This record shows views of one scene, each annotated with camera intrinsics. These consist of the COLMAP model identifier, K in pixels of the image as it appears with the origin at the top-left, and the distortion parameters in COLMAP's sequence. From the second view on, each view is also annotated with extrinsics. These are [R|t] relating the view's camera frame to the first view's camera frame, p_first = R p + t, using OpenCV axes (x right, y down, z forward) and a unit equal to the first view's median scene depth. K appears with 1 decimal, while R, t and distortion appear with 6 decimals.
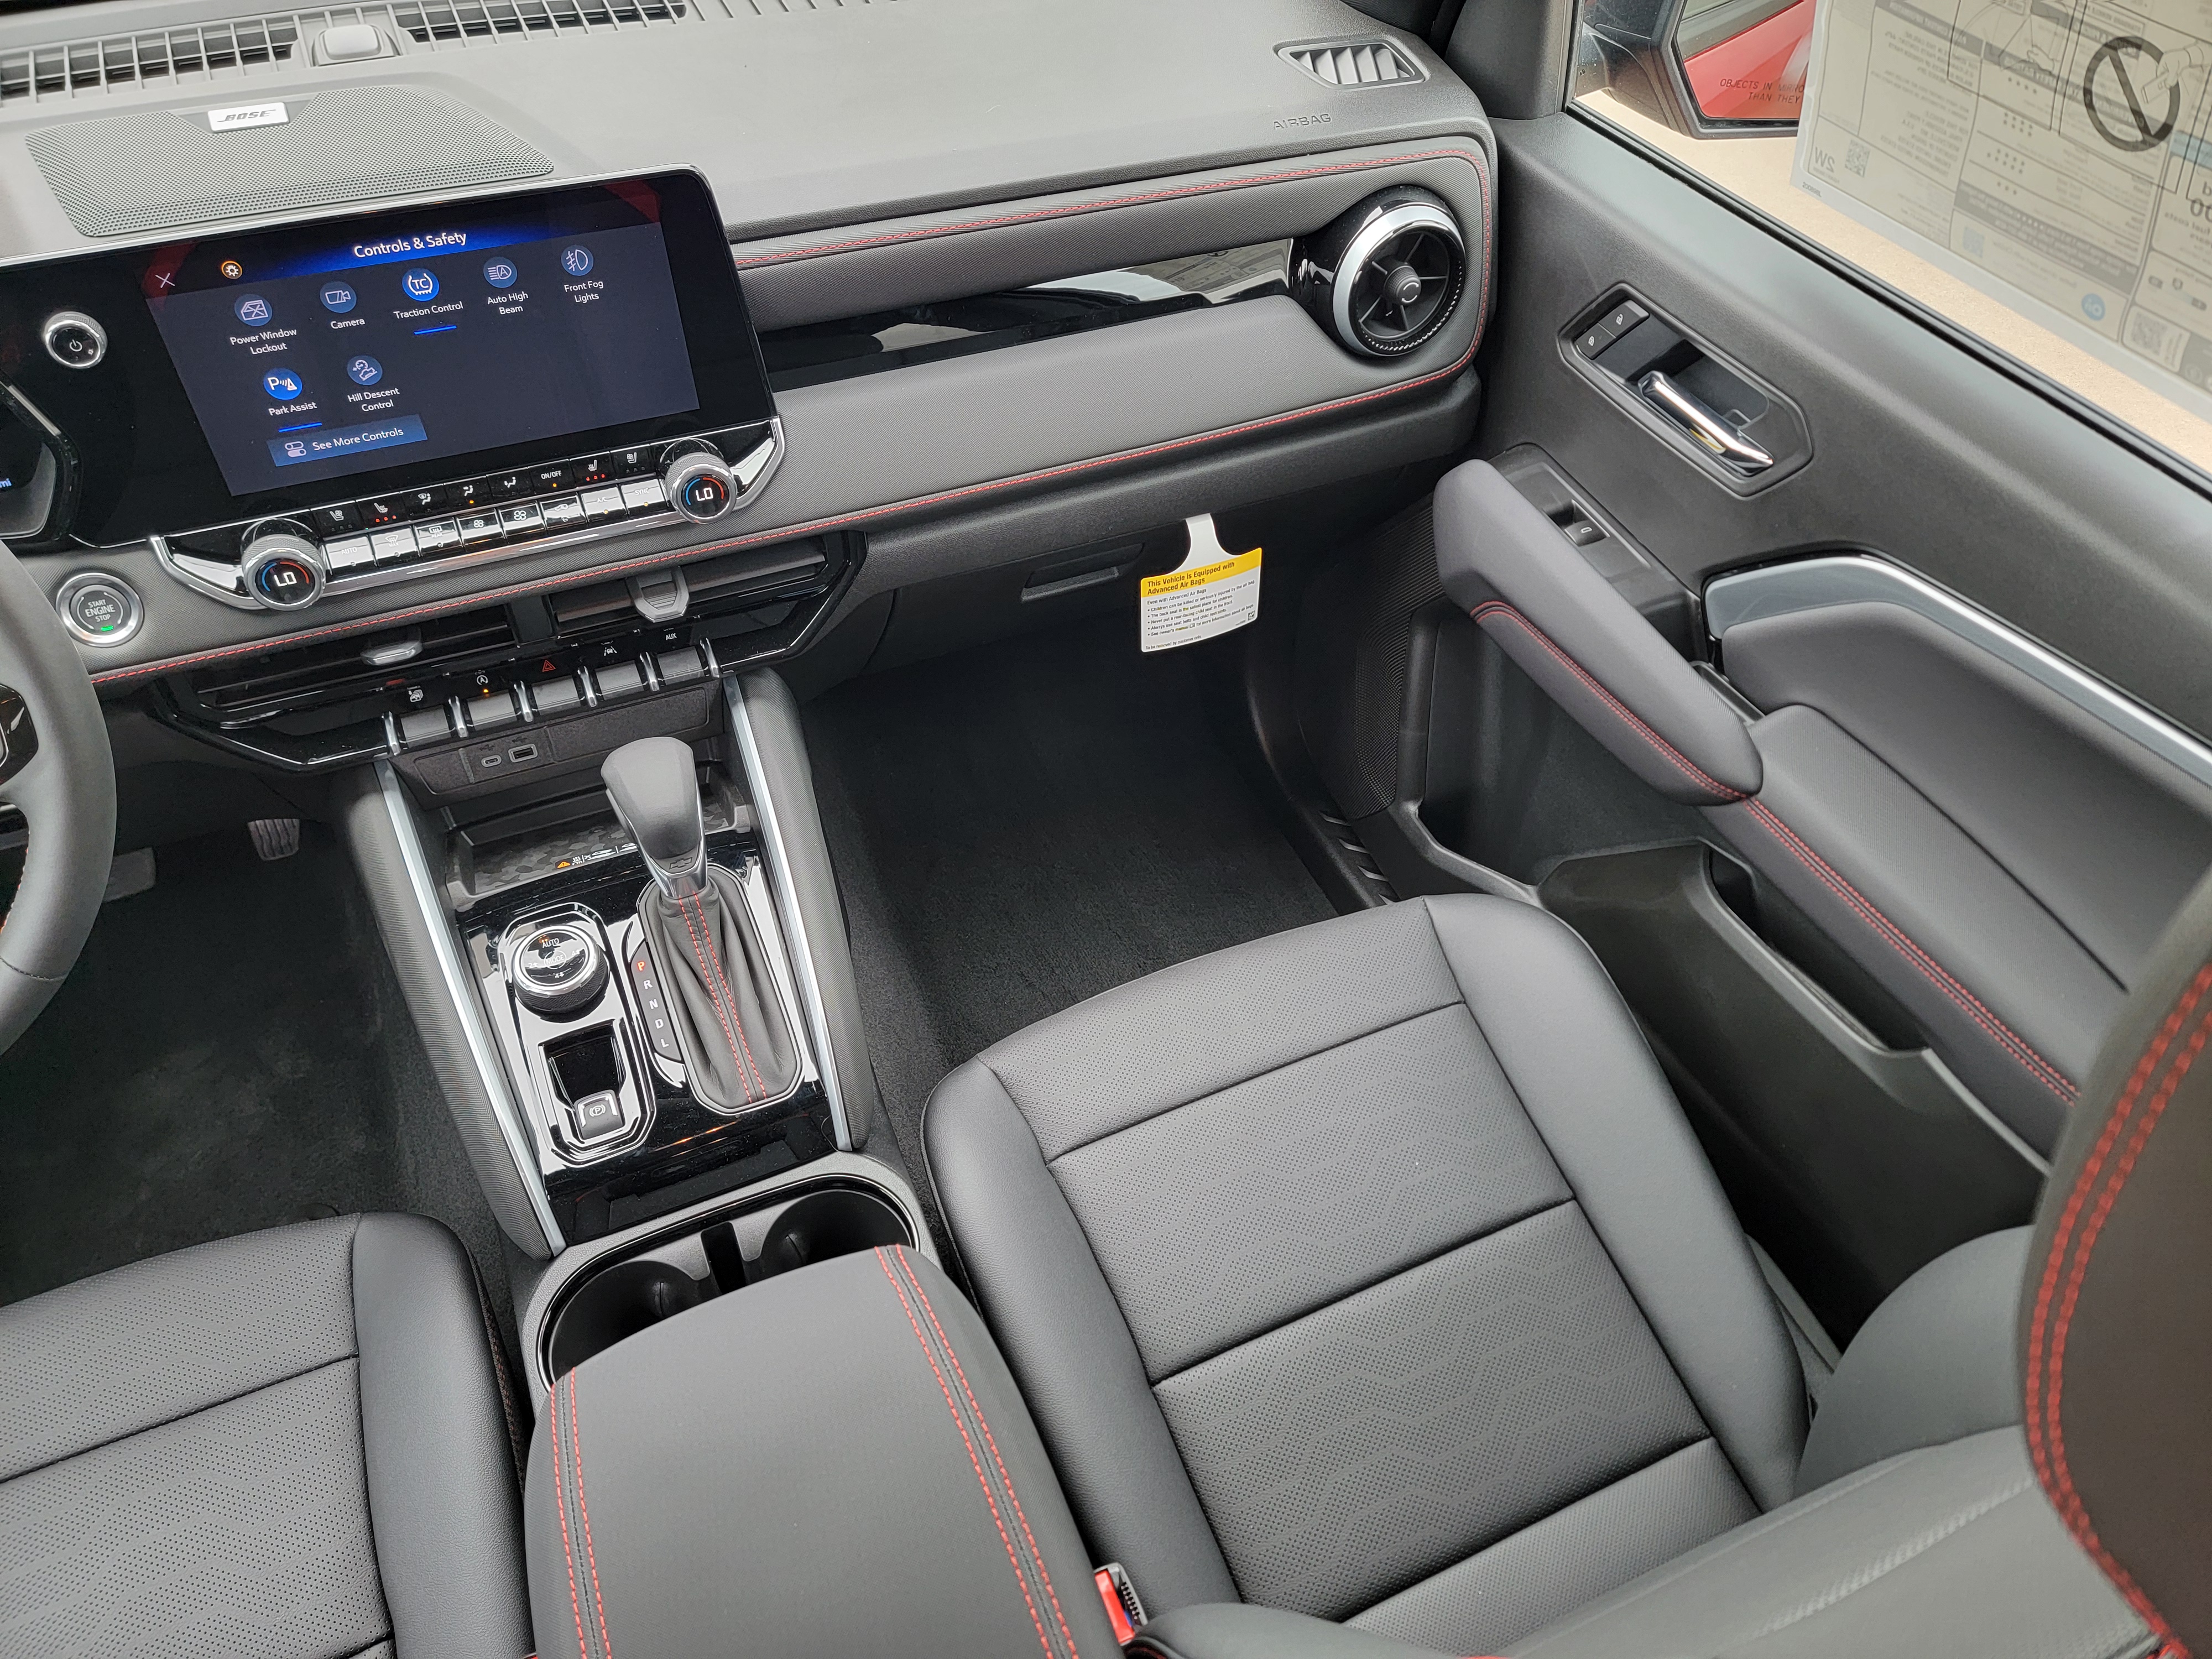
lens RADIAL K [[1548.8, 0, 1125.6], [0, 1548.8, 834.9], [0, 0, 1]] dist [0.084181, -0.073333]
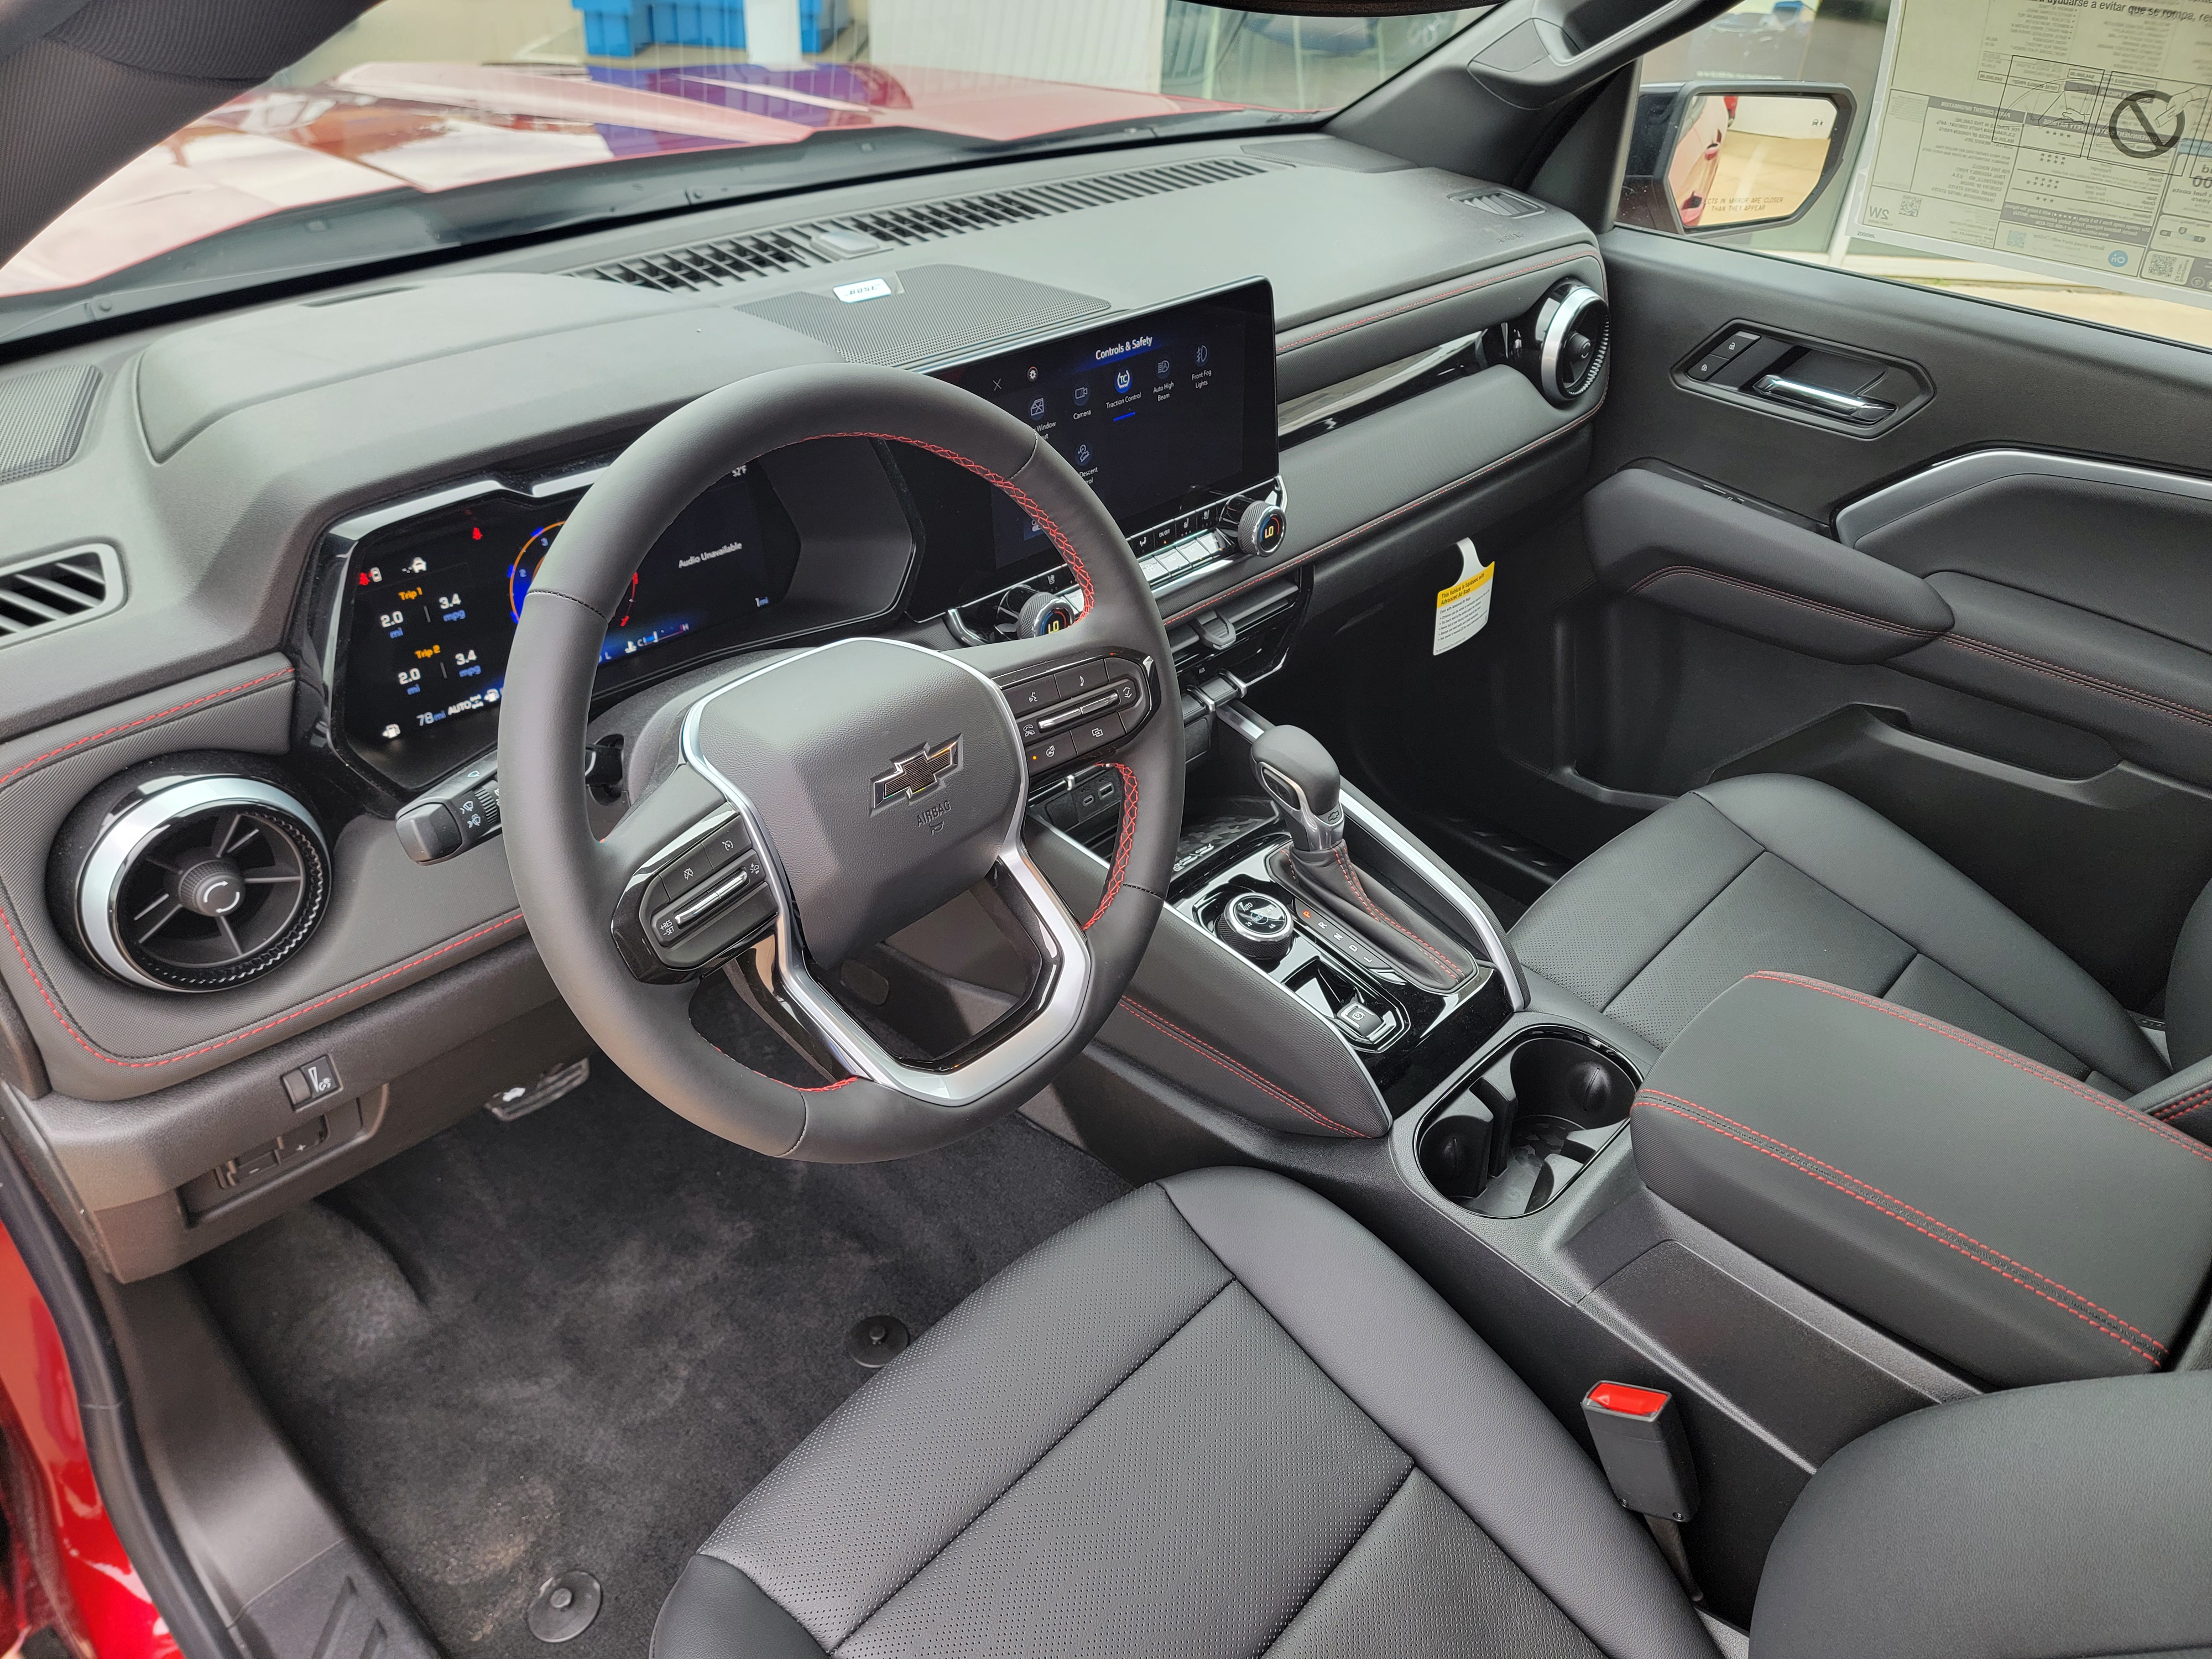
lens RADIAL K [[1548.8, 0, 1137.0], [0, 1548.8, 831.9], [0, 0, 1]] dist [0.084181, -0.073333]
pose [[0.918597, -0.210179, 0.334672, -0.865676], [0.264495, 0.956189, -0.125478, 0.146509], [-0.293637, 0.203783, 0.933943, -0.089275]]
